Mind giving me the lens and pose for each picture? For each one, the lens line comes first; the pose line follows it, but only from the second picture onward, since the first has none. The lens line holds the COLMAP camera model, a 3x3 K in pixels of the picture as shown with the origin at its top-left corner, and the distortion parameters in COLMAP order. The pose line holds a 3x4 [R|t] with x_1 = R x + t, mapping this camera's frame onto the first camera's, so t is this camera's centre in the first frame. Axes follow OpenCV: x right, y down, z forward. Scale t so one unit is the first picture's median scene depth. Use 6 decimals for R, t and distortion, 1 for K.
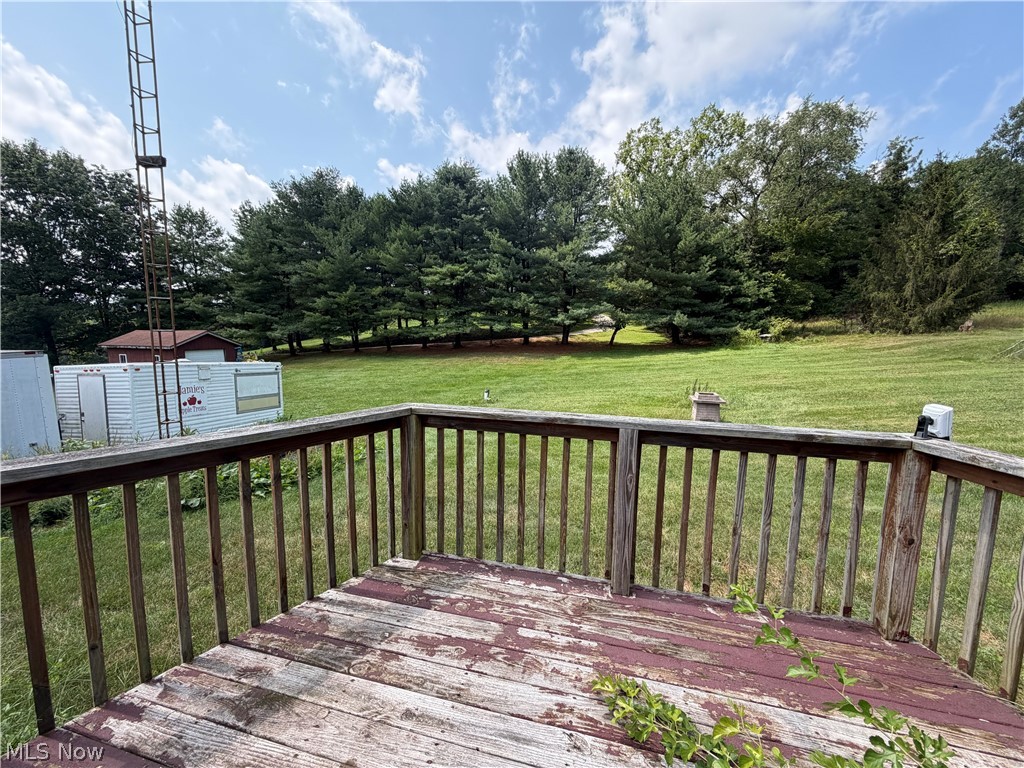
lens RADIAL K [[411.6, 0, 509.4], [0, 411.6, 383.6], [0, 0, 1]] dist [0.001906, 0.000254]
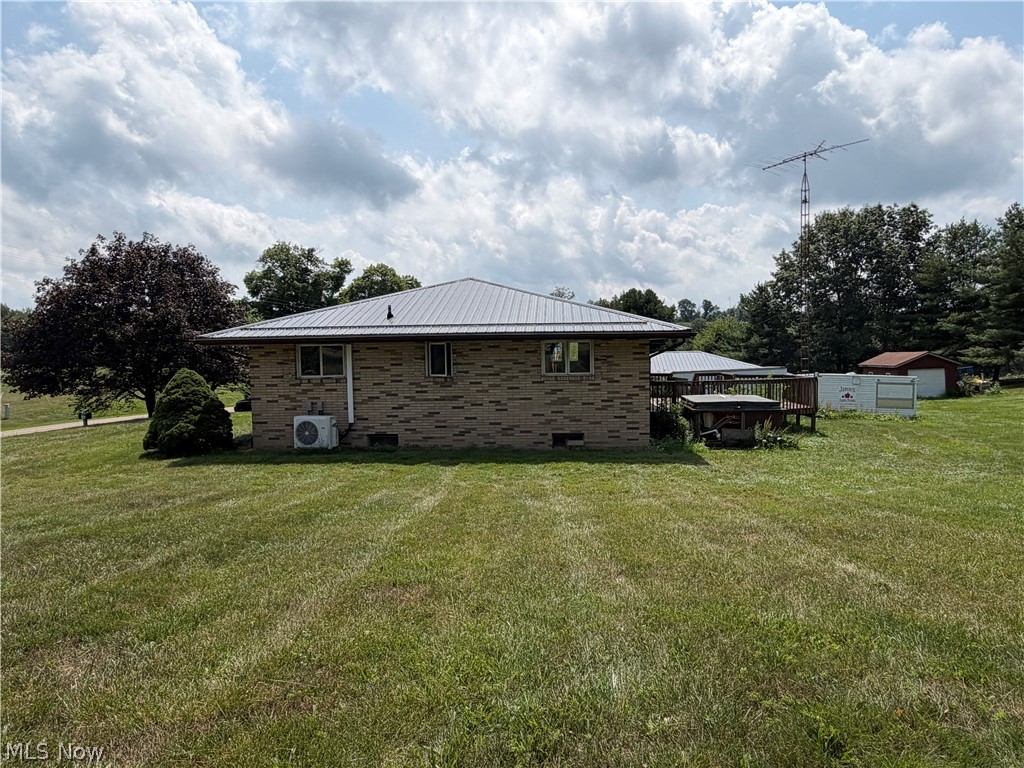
lens RADIAL K [[634.3, 0, 512.0], [0, 634.3, 384.0], [0, 0, 1]] dist [-0.001440, -0.000613]
pose [[0.185920, 0.024571, -0.982258, 0.581145], [-0.085670, 0.996286, 0.008707, 0.032333], [0.978823, 0.082531, 0.187335, -0.330361]]
